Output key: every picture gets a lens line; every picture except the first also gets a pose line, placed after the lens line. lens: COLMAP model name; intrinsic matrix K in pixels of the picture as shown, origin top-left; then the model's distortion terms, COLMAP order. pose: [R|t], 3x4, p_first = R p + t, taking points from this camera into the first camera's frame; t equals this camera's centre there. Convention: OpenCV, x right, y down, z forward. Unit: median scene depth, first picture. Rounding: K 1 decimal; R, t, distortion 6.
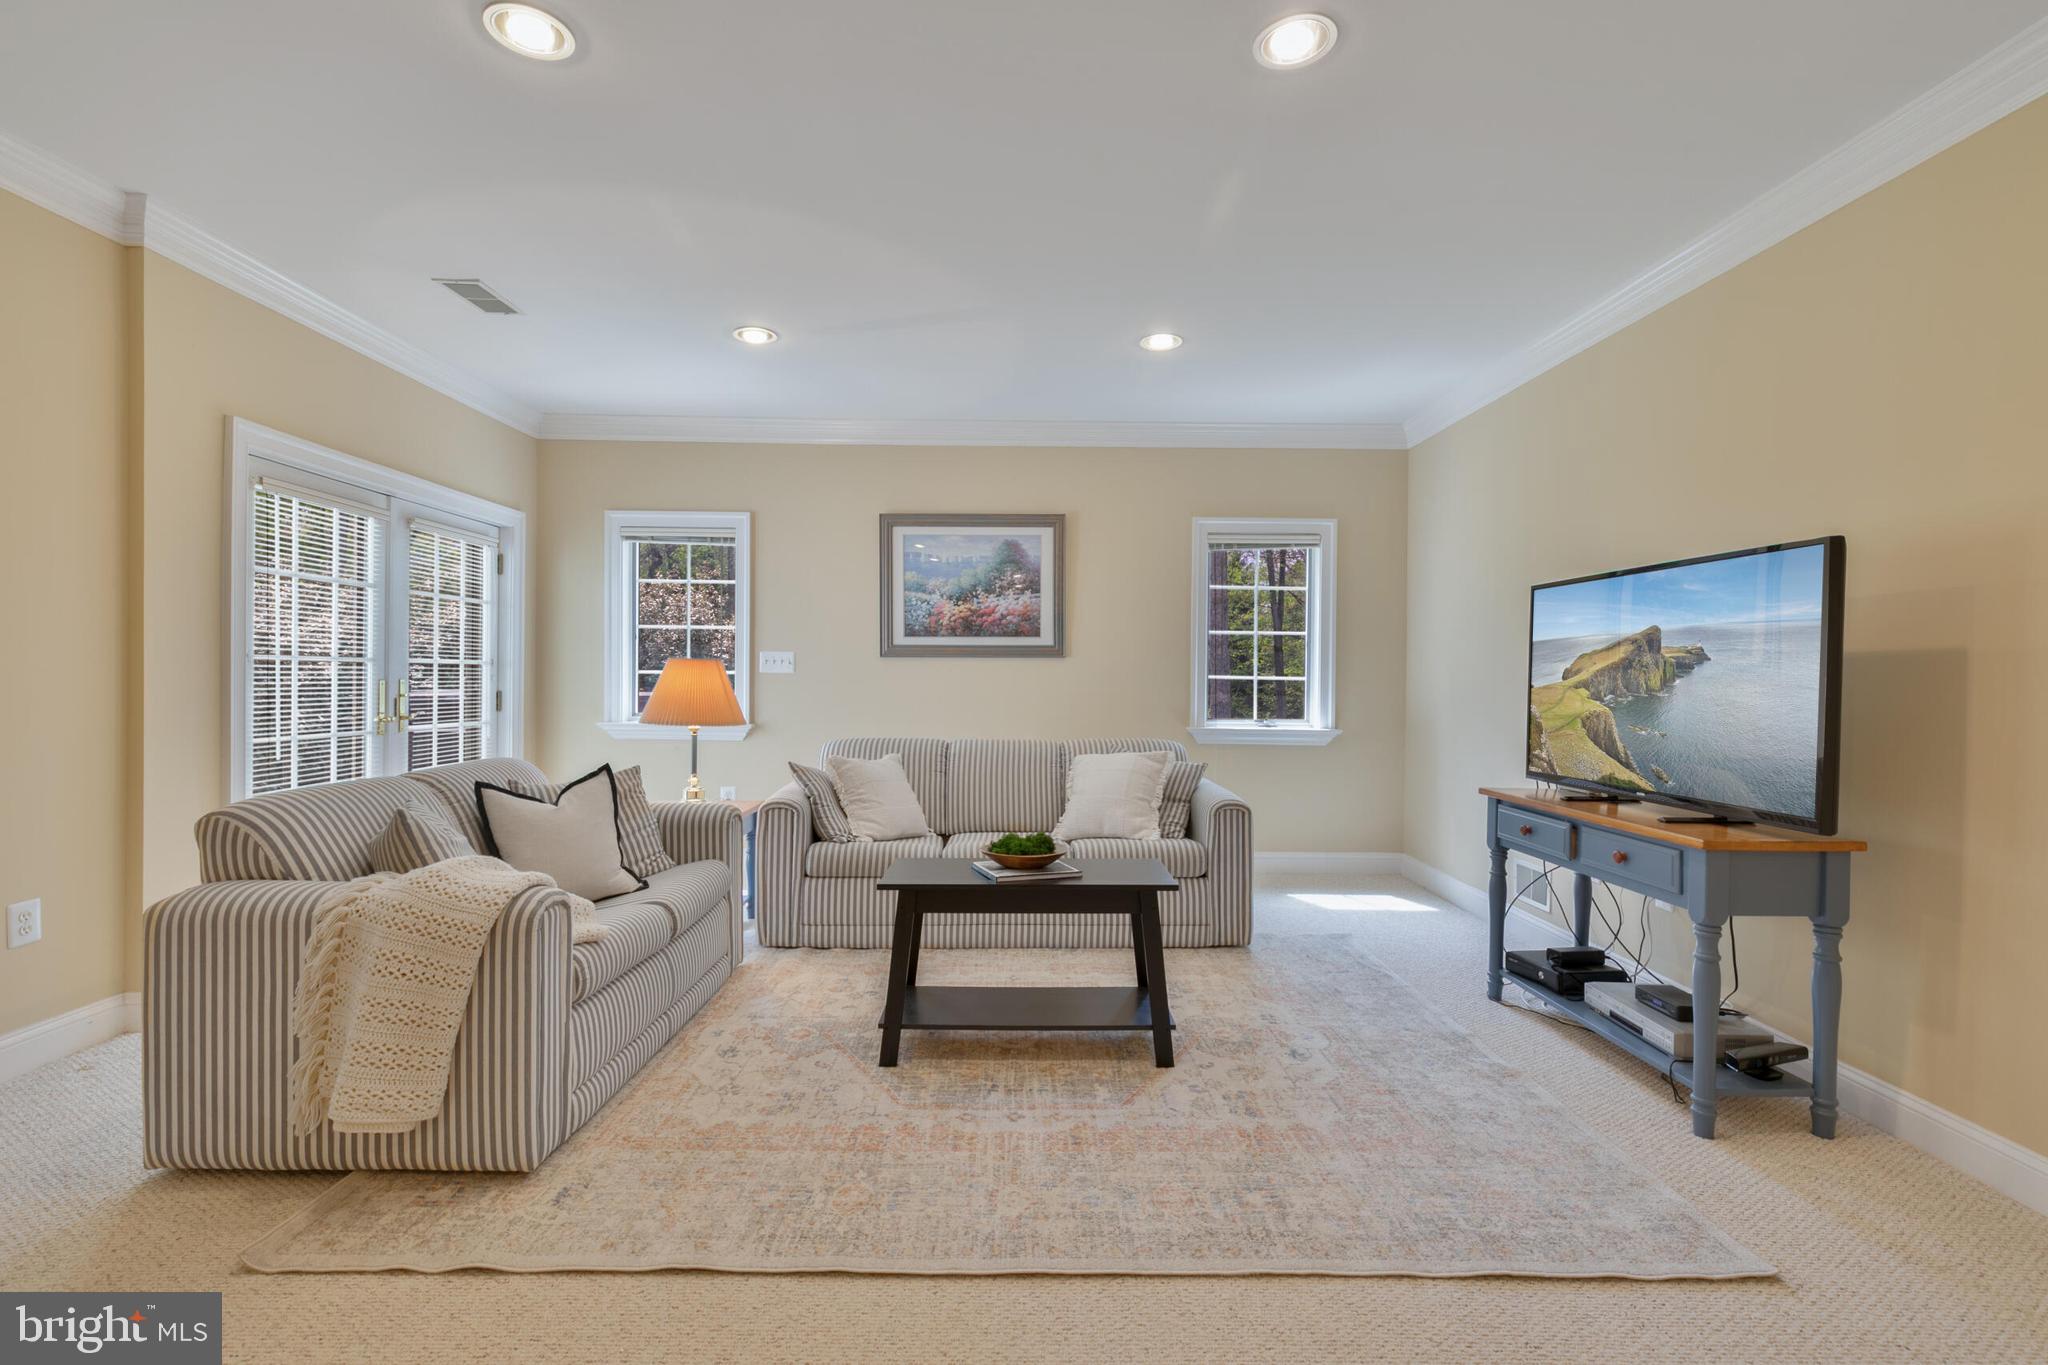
lens RADIAL K [[916.2, 0, 1024.0], [0, 916.2, 682.5], [0, 0, 1]] dist [0.001404, 0.000331]
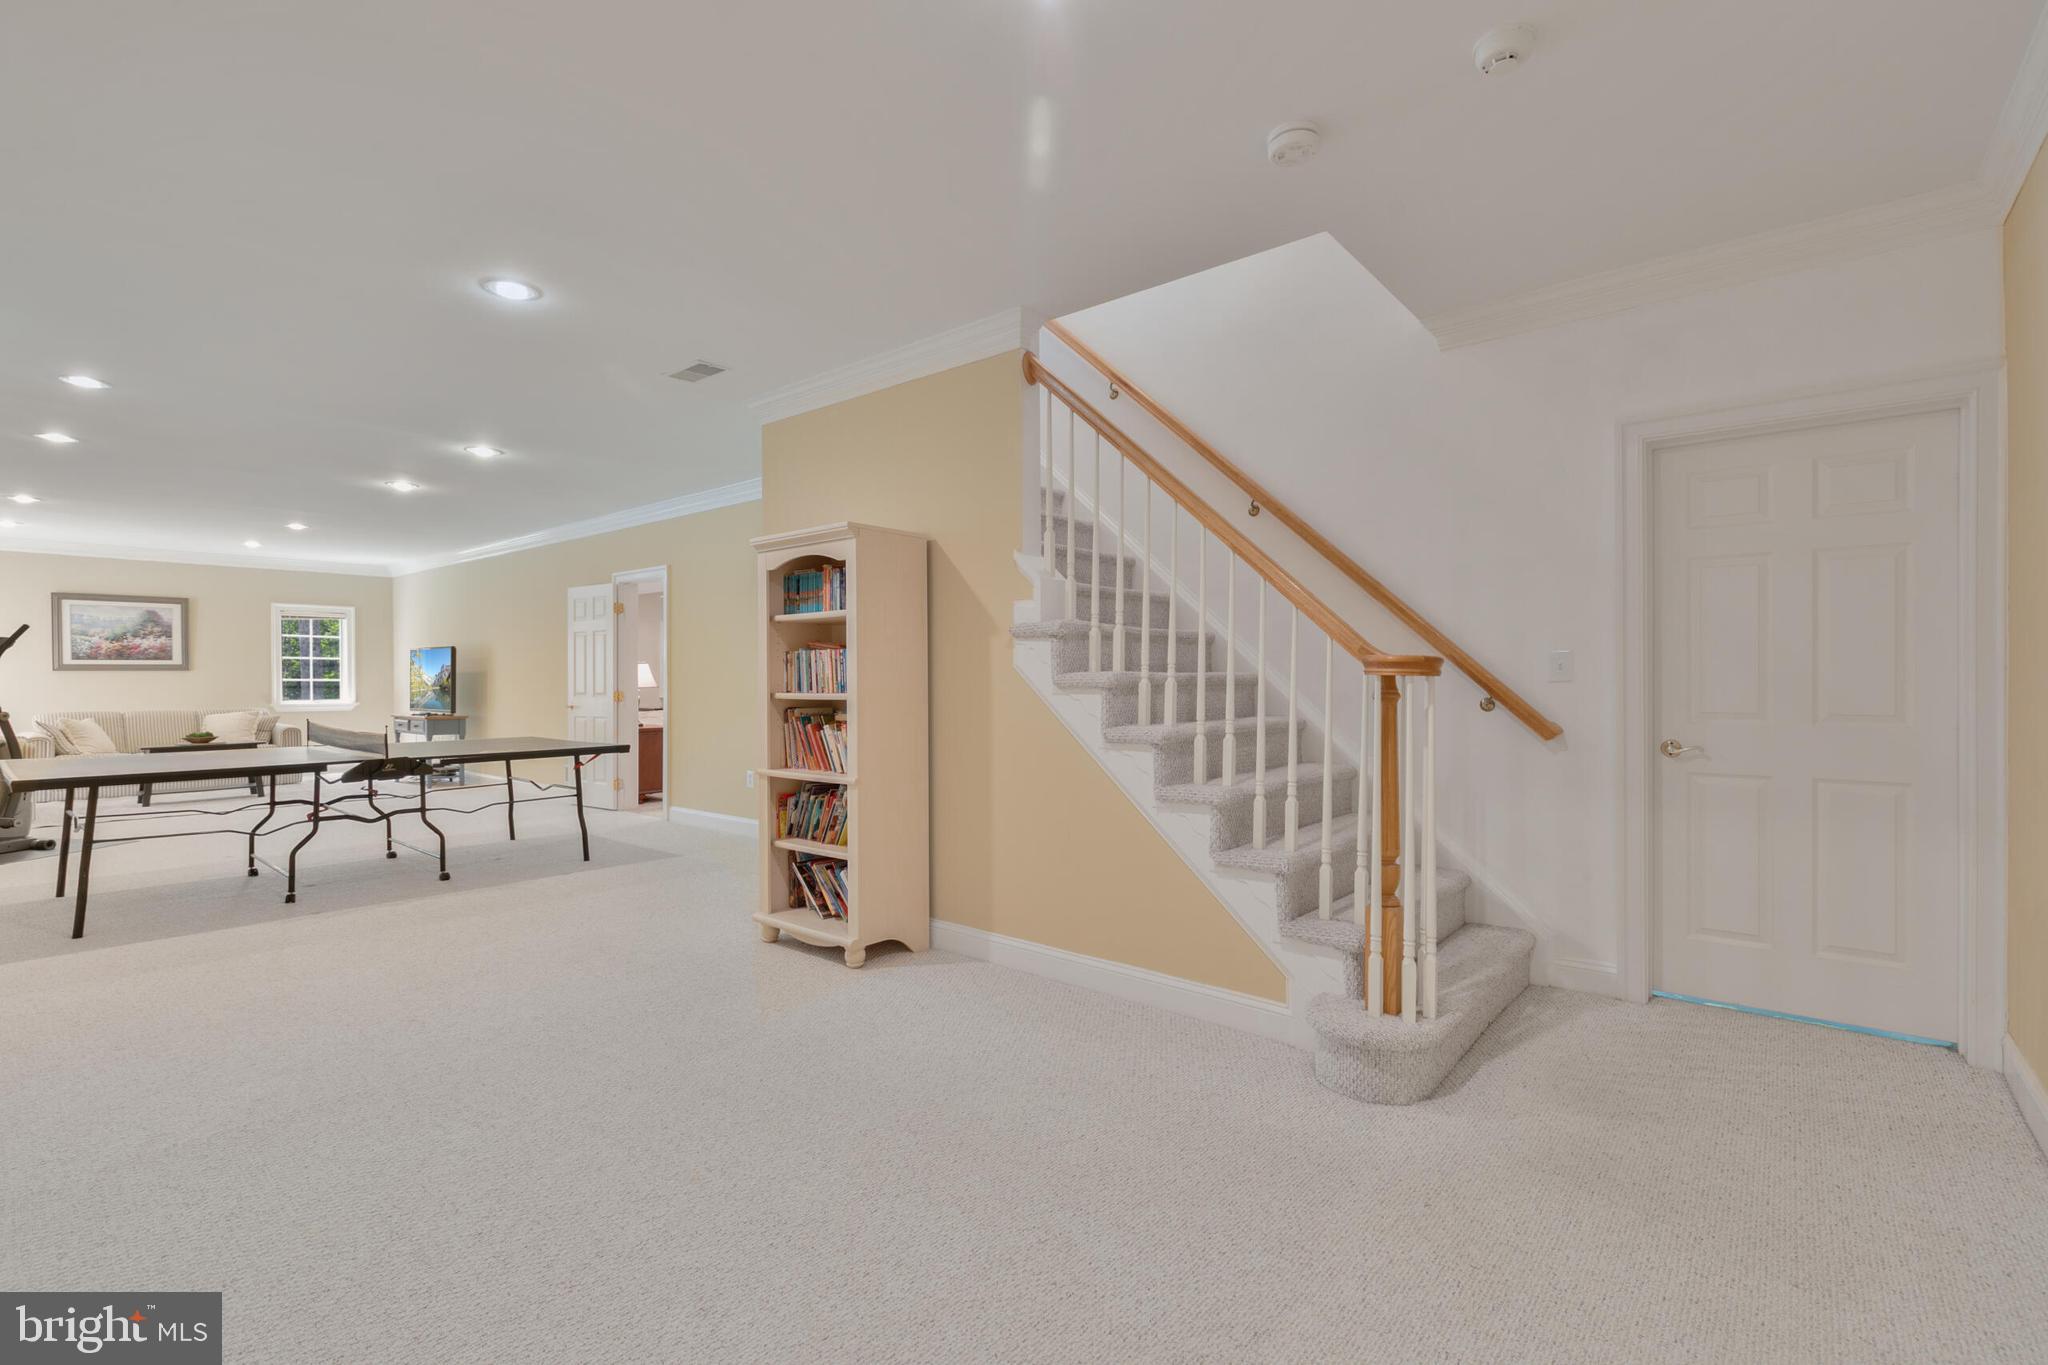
lens RADIAL K [[916.2, 0, 1024.0], [0, 916.2, 682.5], [0, 0, 1]] dist [0.001404, 0.000331]
pose [[0.651128, -0.015311, 0.758813, -0.285464], [0.012096, 0.999879, 0.009796, 0.000998], [-0.758872, 0.002800, 0.651234, -1.653727]]
